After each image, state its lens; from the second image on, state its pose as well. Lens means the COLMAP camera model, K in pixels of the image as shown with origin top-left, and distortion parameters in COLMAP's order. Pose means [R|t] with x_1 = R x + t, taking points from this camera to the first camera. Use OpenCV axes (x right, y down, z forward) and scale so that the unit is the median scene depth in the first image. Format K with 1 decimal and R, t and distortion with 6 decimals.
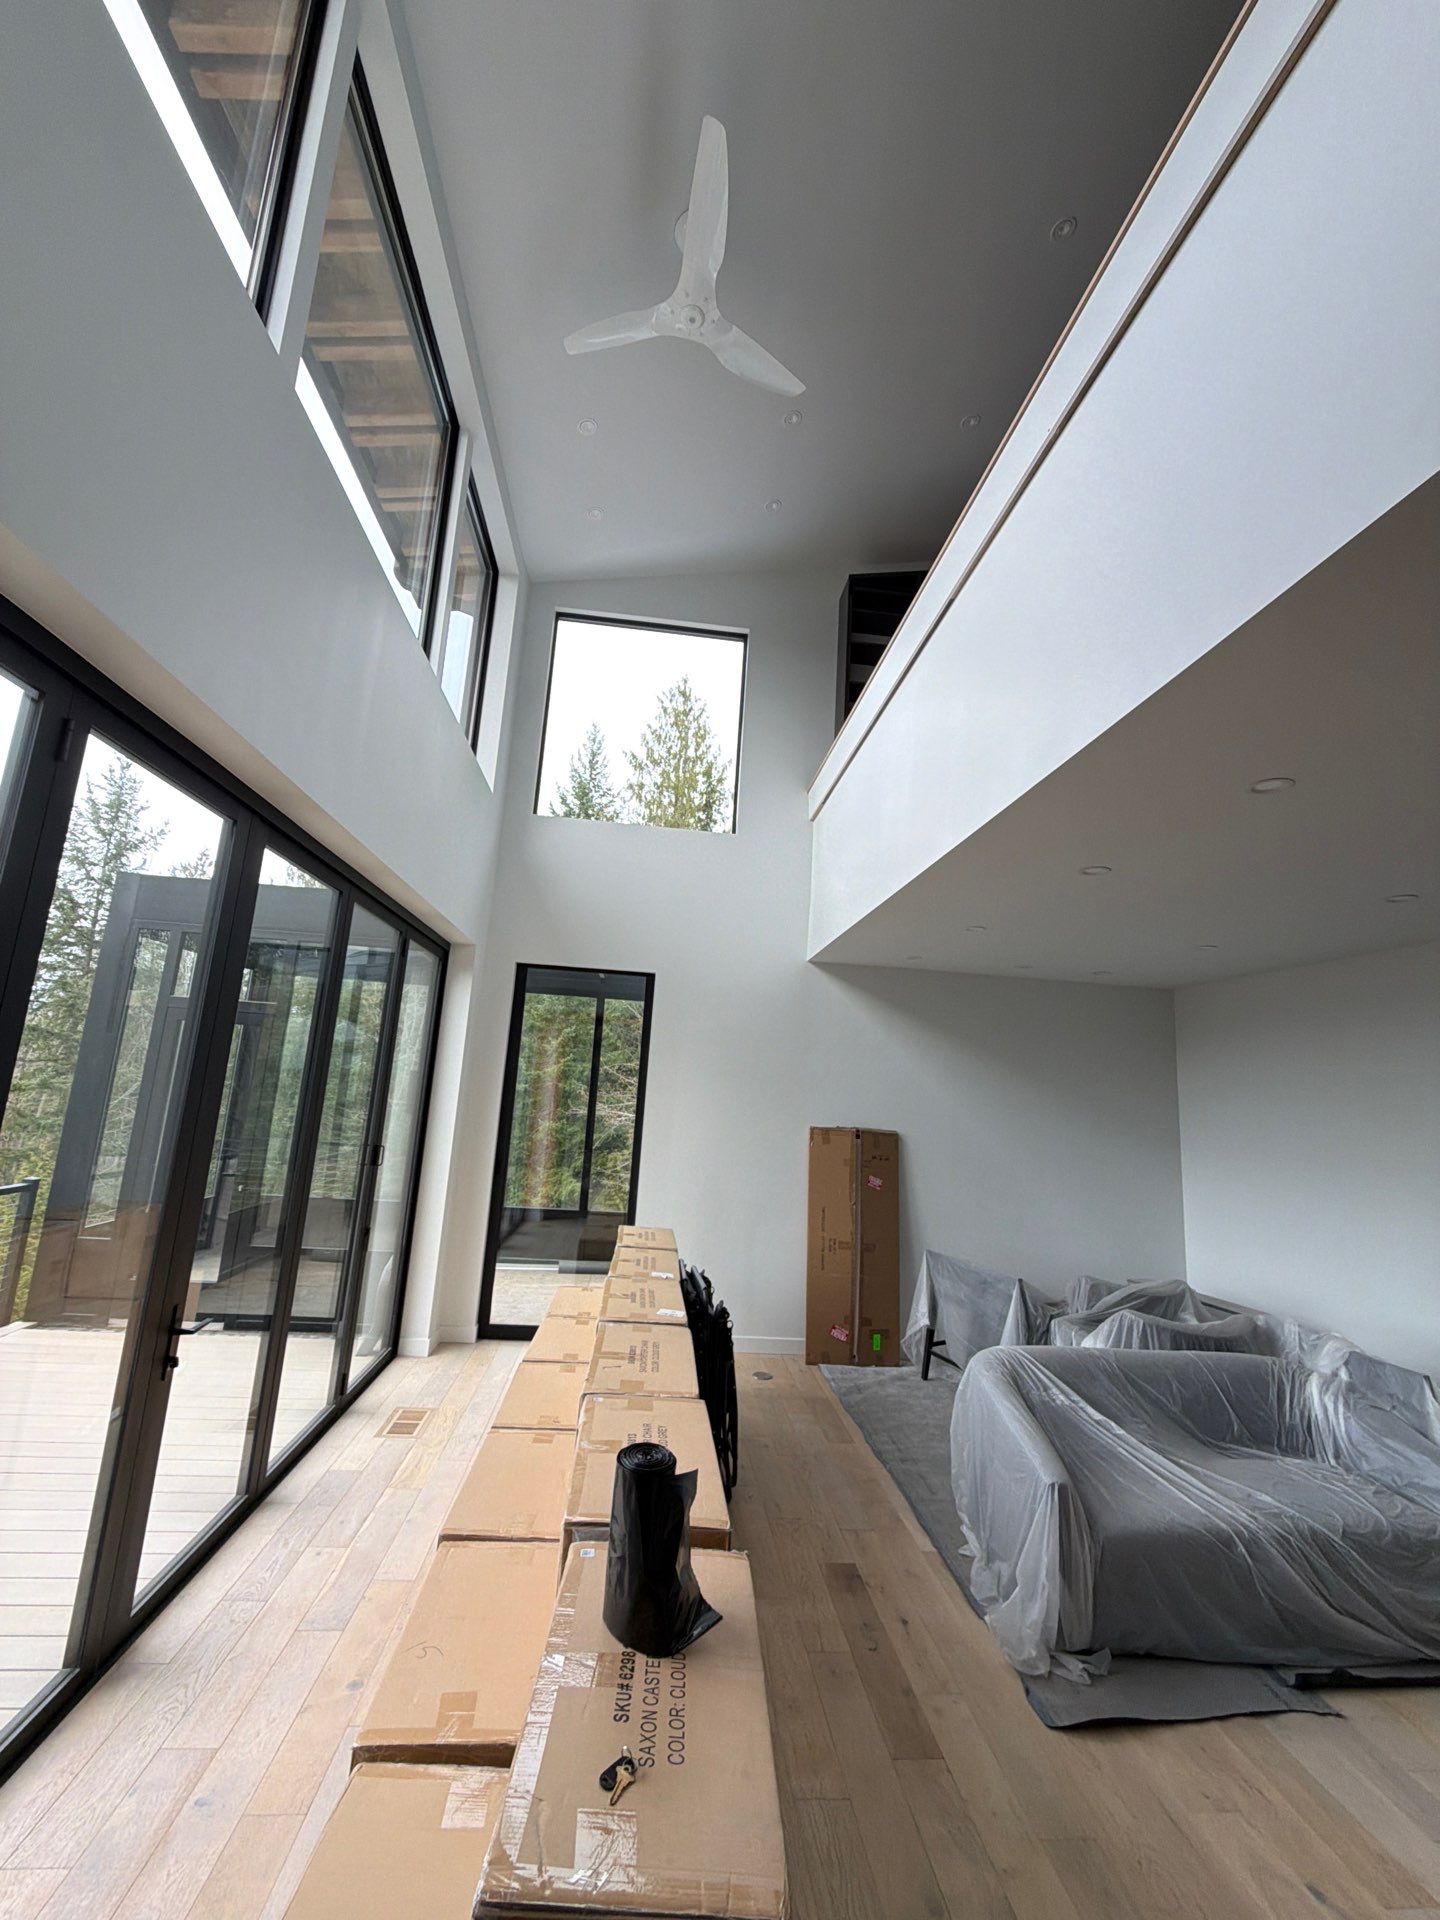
lens RADIAL K [[765.5, 0, 722.4], [0, 765.5, 961.7], [0, 0, 1]] dist [-0.001028, 0.001020]
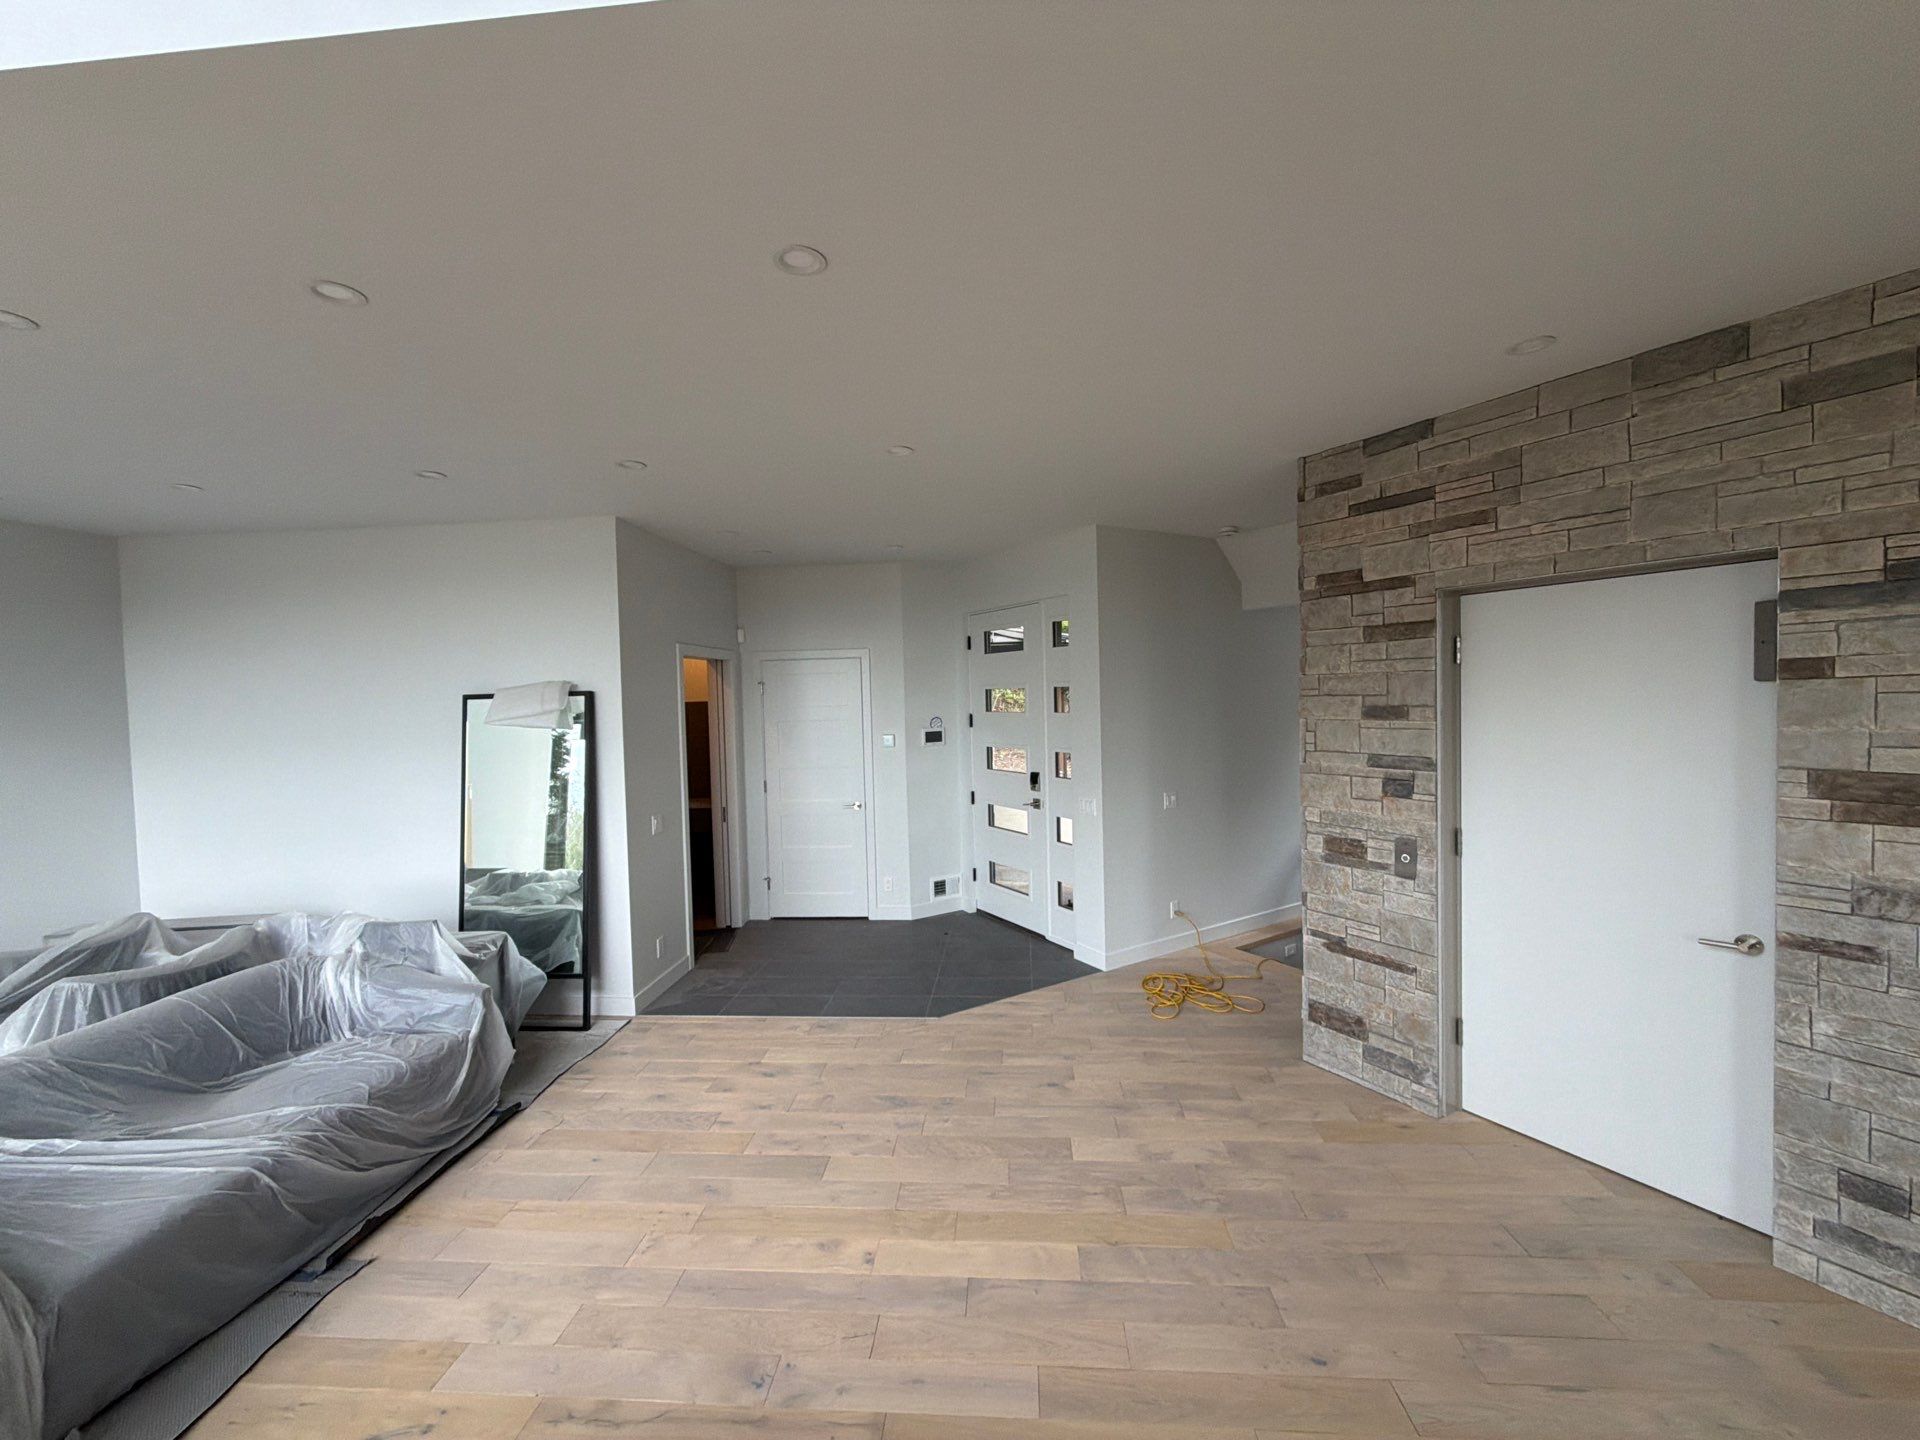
lens RADIAL K [[765.5, 0, 947.2], [0, 765.5, 718.0], [0, 0, 1]] dist [-0.001028, 0.001020]
pose [[0.191155, -0.101527, 0.976295, 0.008983], [-0.127604, 0.983625, 0.127274, 0.016085], [-0.973230, -0.148908, 0.175070, 0.121974]]
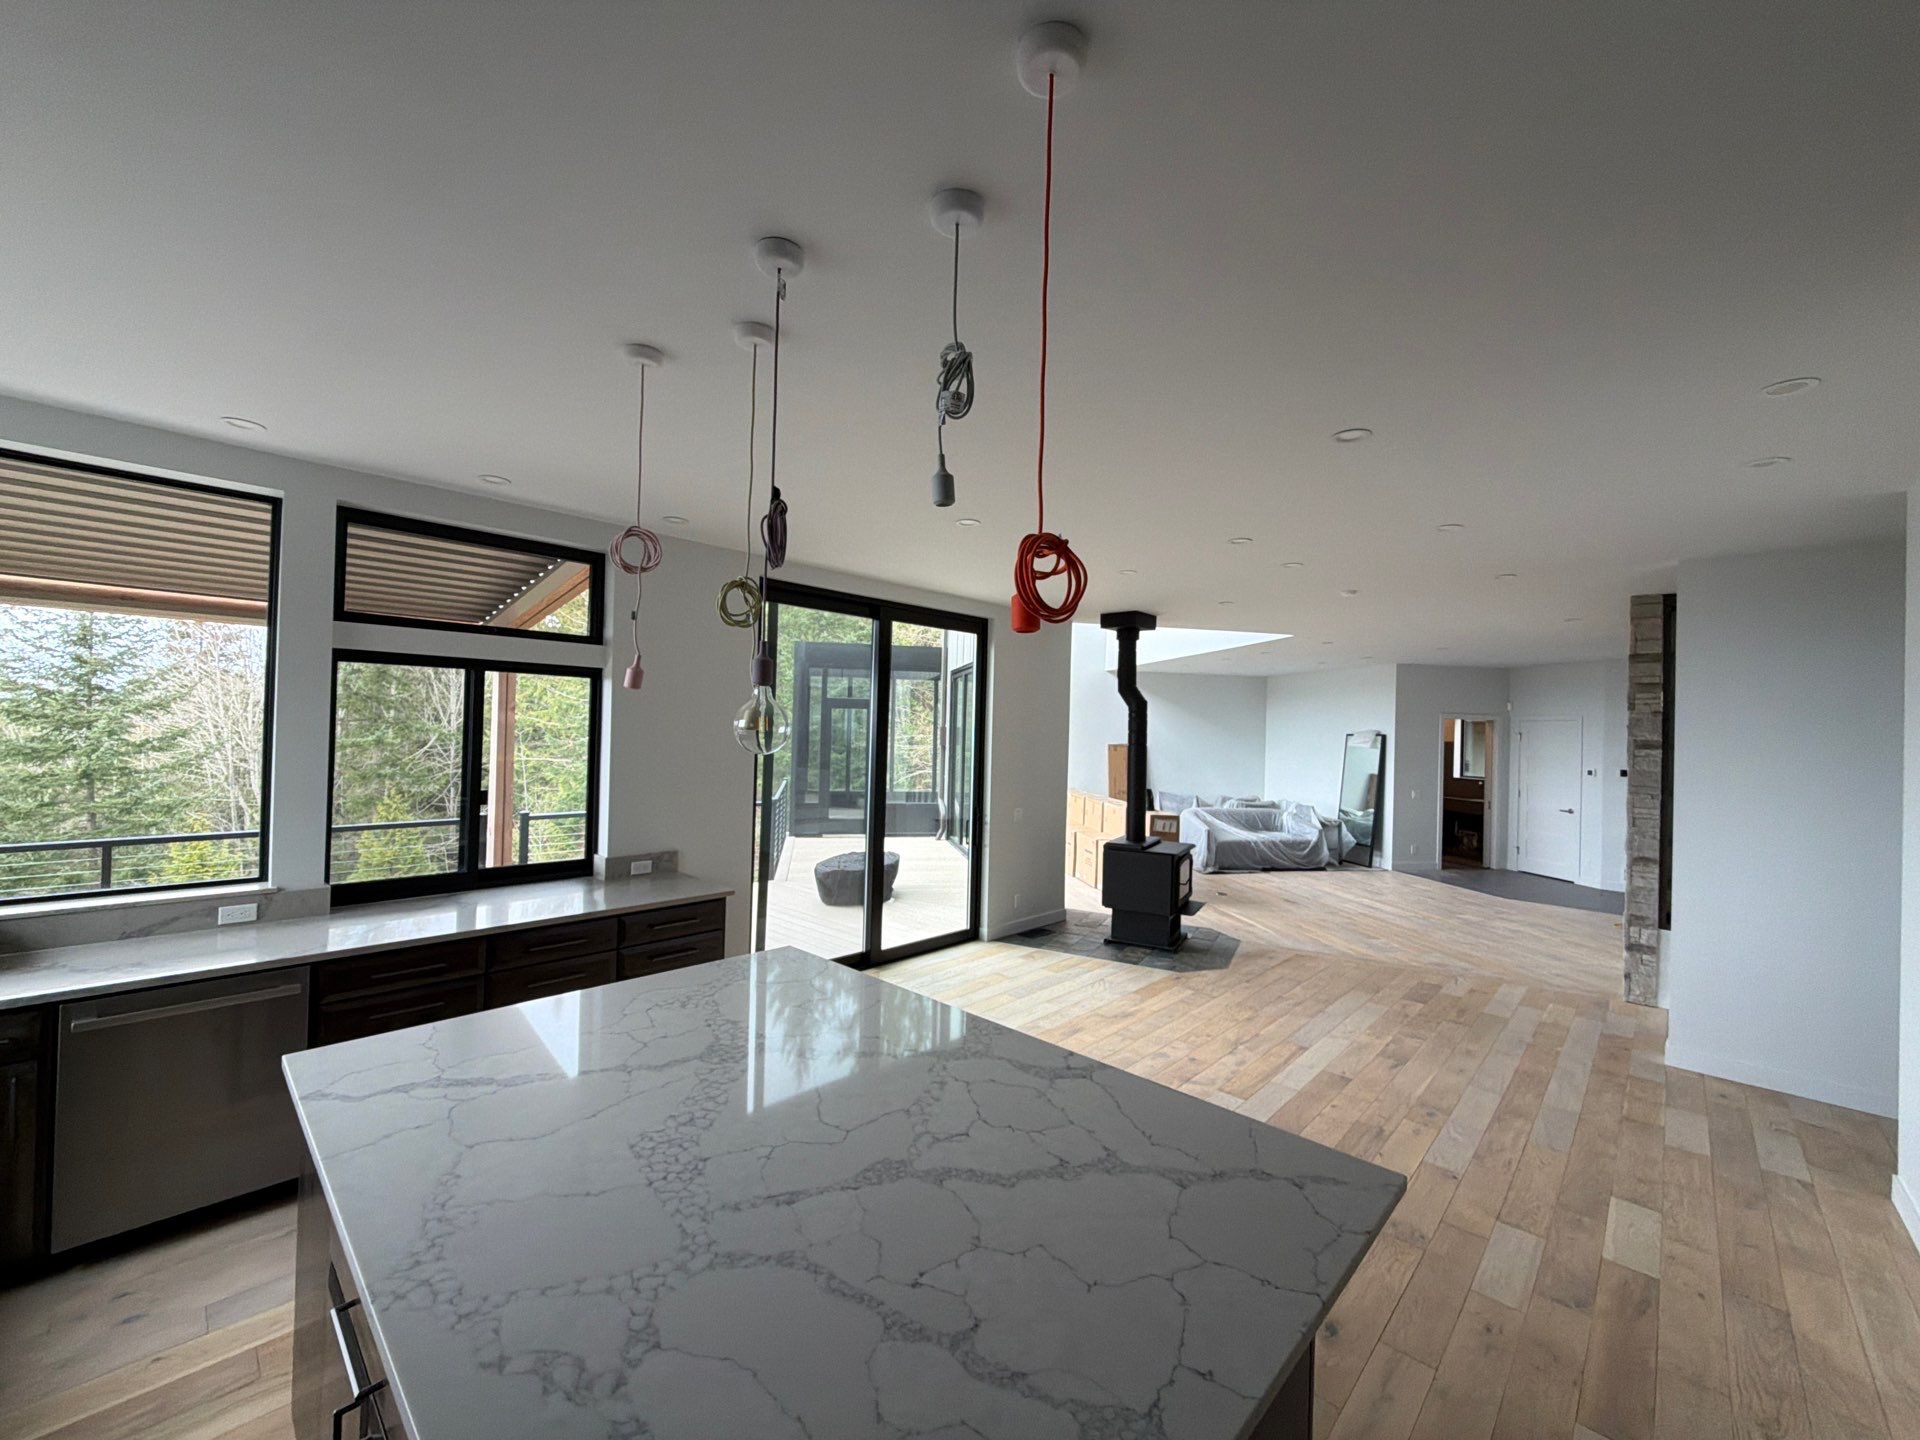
lens RADIAL K [[765.5, 0, 947.2], [0, 765.5, 718.0], [0, 0, 1]] dist [-0.001028, 0.001020]
pose [[0.997416, -0.027764, 0.066267, -0.896952], [0.017904, 0.989270, 0.144999, -0.362571], [-0.069581, -0.143438, 0.987210, -2.137366]]
